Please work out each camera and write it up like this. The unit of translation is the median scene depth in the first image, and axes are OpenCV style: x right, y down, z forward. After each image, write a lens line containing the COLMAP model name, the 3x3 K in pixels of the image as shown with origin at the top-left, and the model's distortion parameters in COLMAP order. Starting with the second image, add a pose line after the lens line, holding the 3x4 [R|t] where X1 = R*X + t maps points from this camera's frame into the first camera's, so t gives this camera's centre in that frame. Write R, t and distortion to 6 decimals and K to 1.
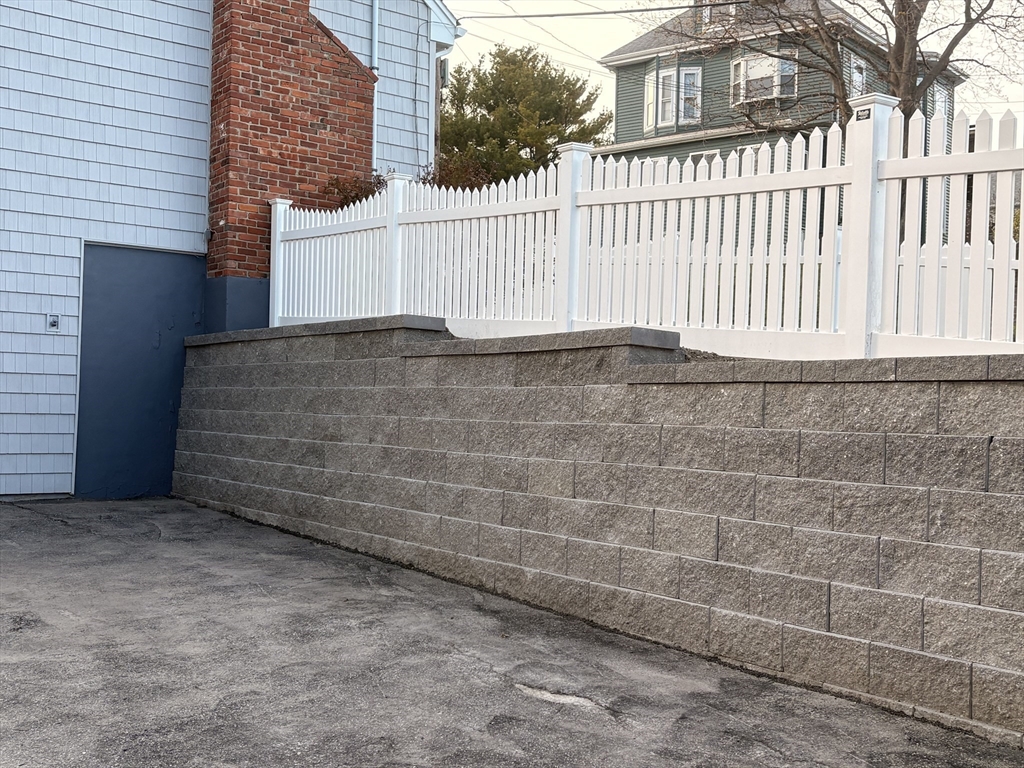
lens RADIAL K [[1221.8, 0, 512.2], [0, 1221.8, 386.0], [0, 0, 1]] dist [0.013187, 0.000000]
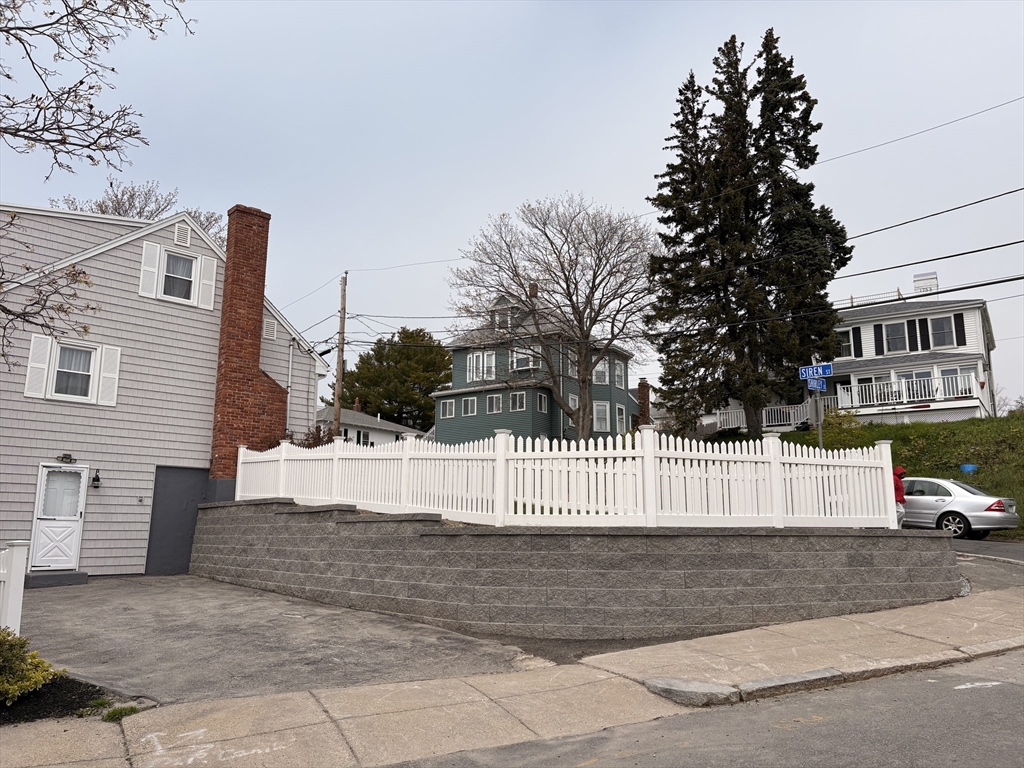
lens RADIAL K [[774.9, 0, 511.4], [0, 774.9, 381.4], [0, 0, 1]] dist [0.006072, -0.000193]
pose [[0.995331, -0.002340, 0.096490, 0.214179], [0.019295, 0.984351, -0.175162, -0.000695], [-0.094570, 0.176206, 0.979800, -0.637139]]
